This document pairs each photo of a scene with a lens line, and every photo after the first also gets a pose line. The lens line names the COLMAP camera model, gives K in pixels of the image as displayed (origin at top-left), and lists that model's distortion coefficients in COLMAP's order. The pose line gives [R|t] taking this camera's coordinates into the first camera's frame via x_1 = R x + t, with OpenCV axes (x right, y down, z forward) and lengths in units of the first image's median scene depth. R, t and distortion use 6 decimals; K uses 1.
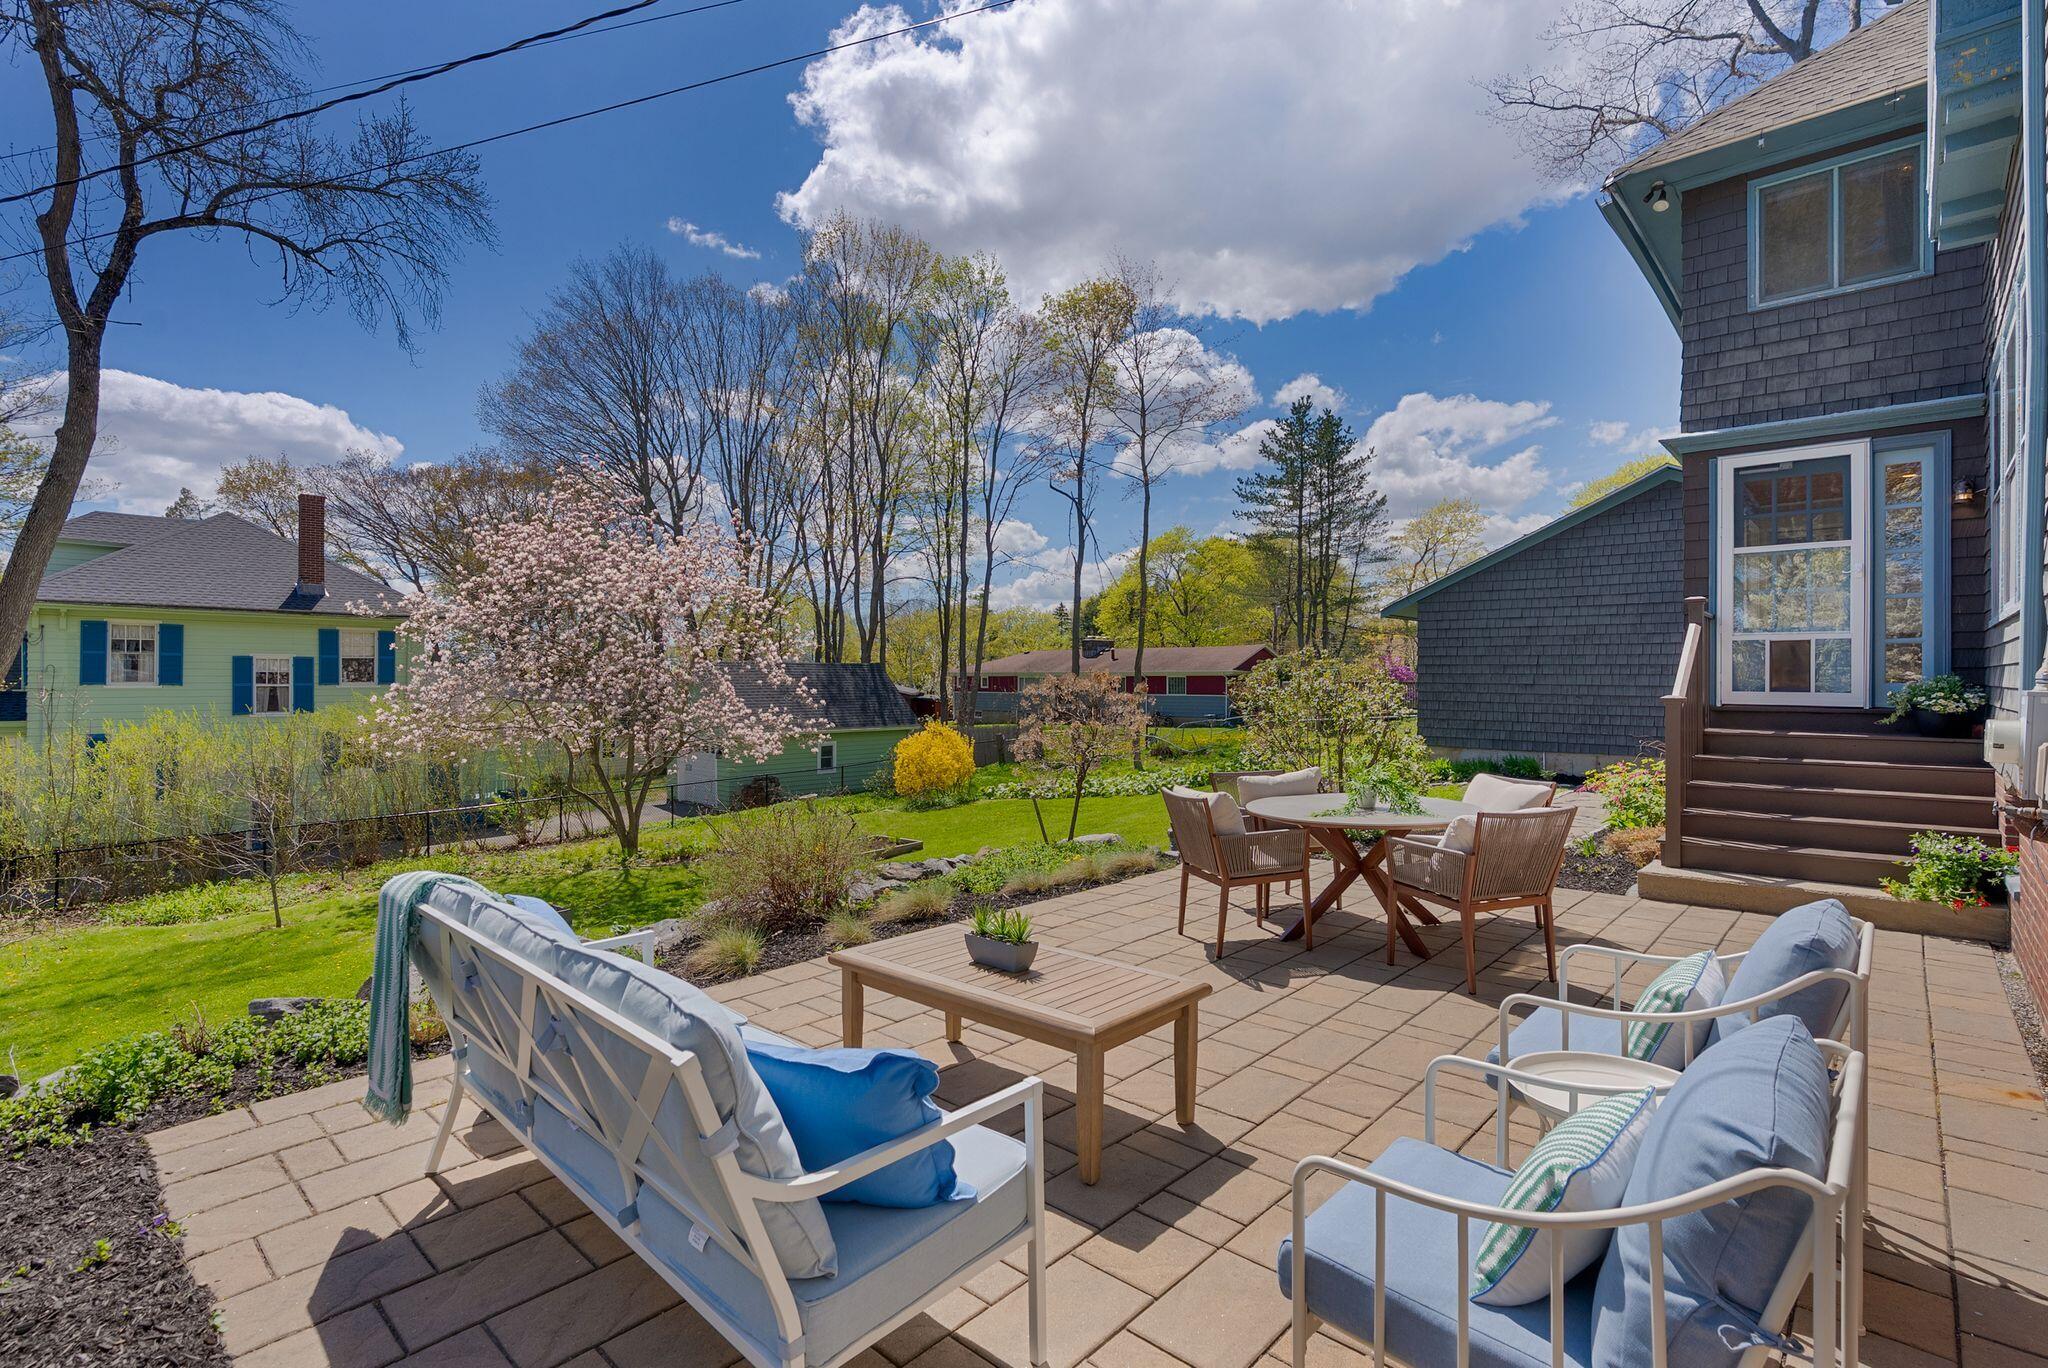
lens RADIAL K [[949.8, 0, 1022.7], [0, 949.8, 679.0], [0, 0, 1]] dist [-0.016430, 0.006196]
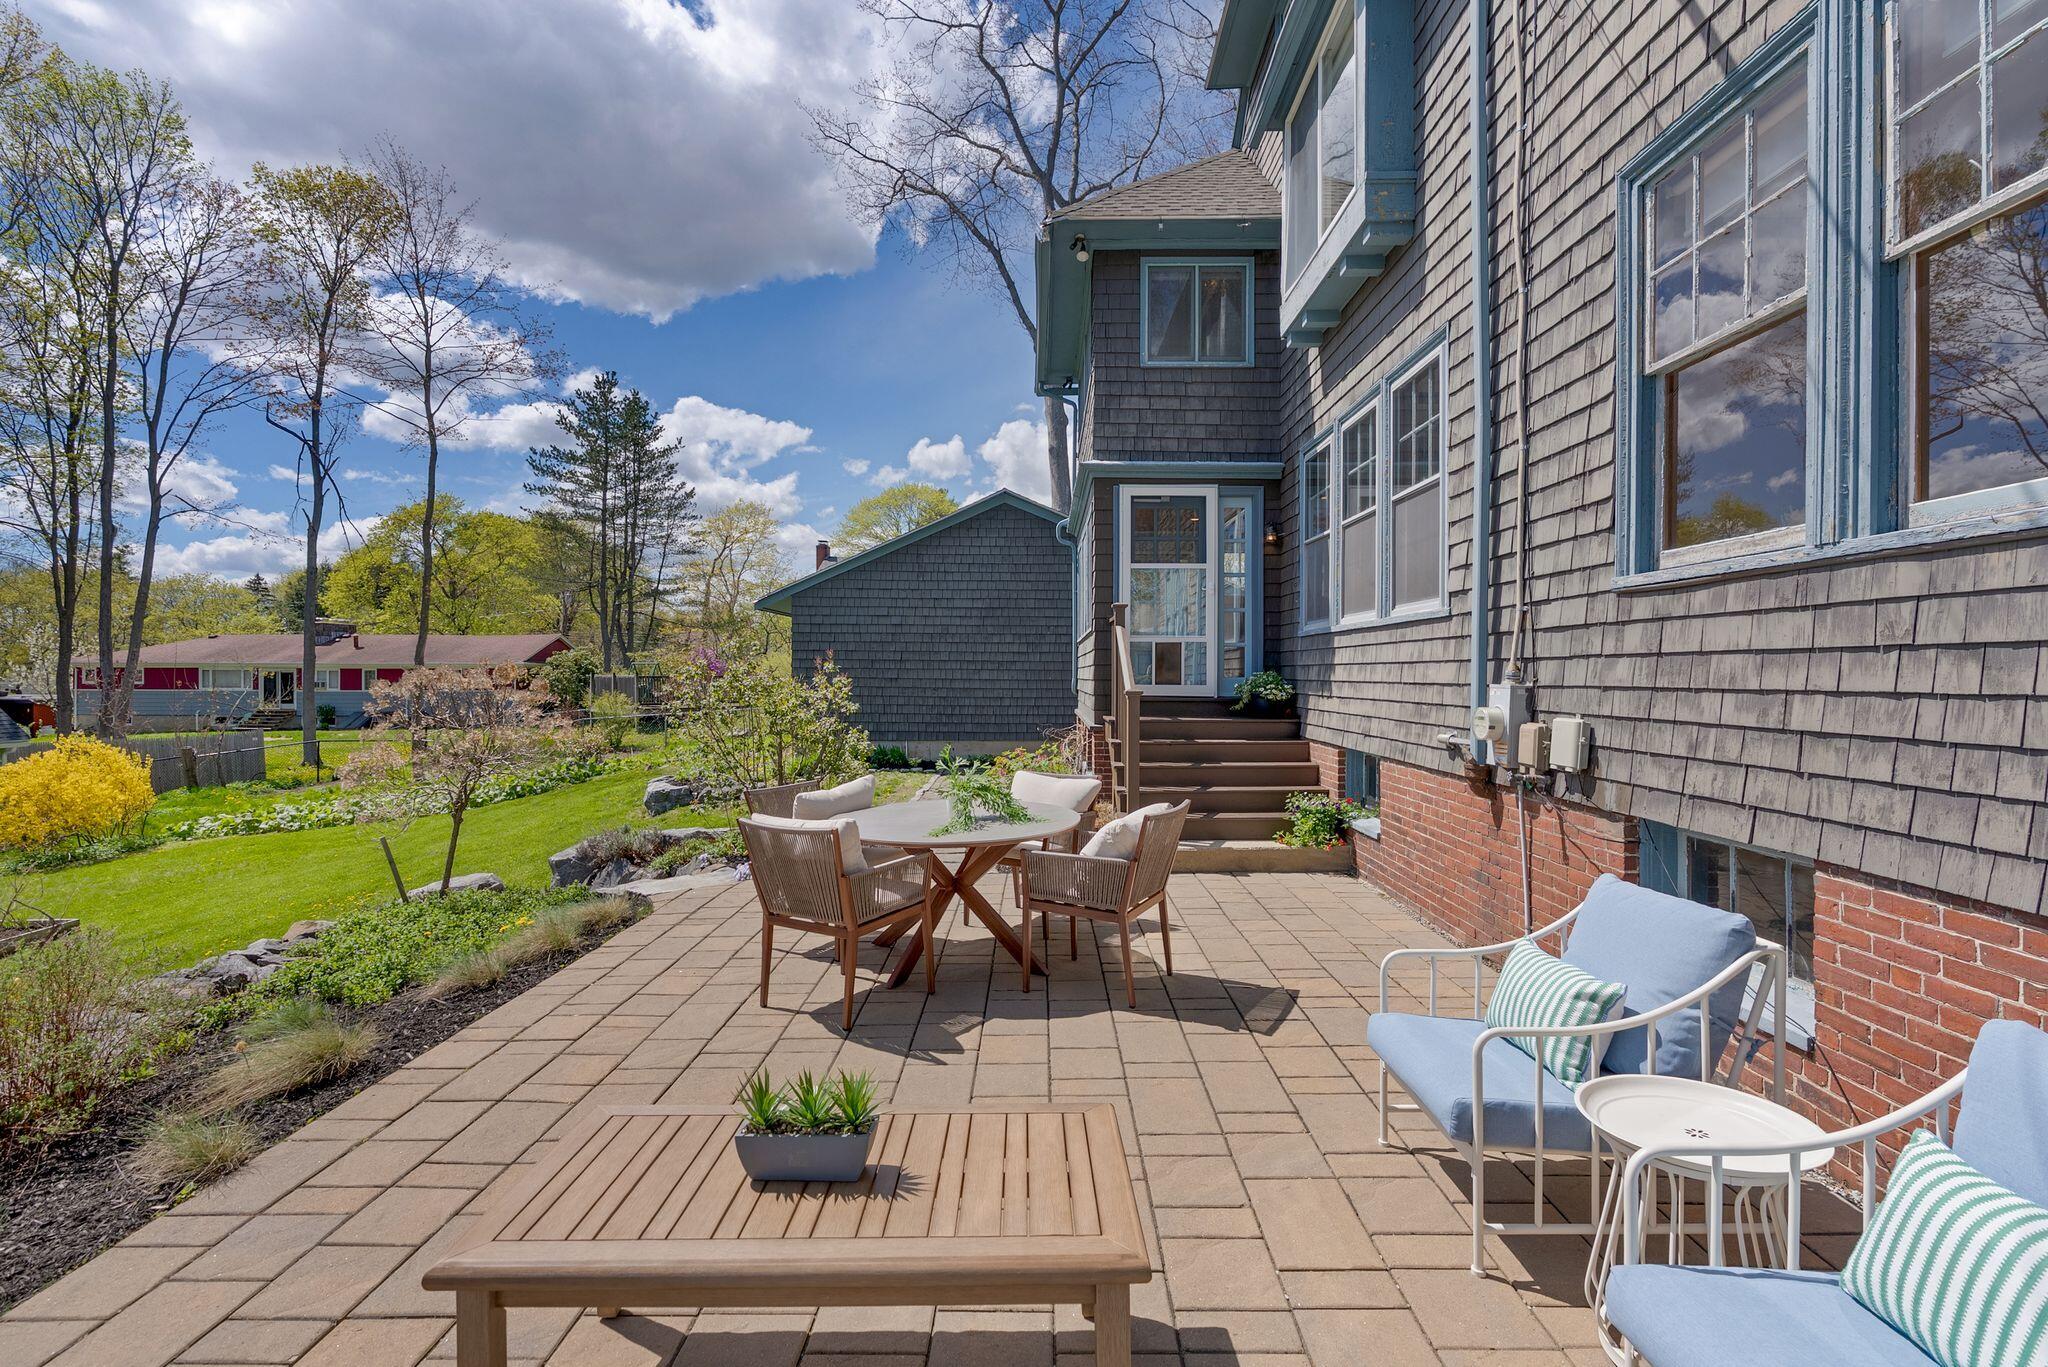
lens RADIAL K [[937.9, 0, 1022.4], [0, 937.9, 677.3], [0, 0, 1]] dist [-0.009915, 0.000067]
pose [[0.741213, -0.002255, 0.671266, -0.071390], [-0.001317, 0.999988, 0.004814, -0.000720], [-0.671269, -0.004452, 0.741201, 0.114348]]
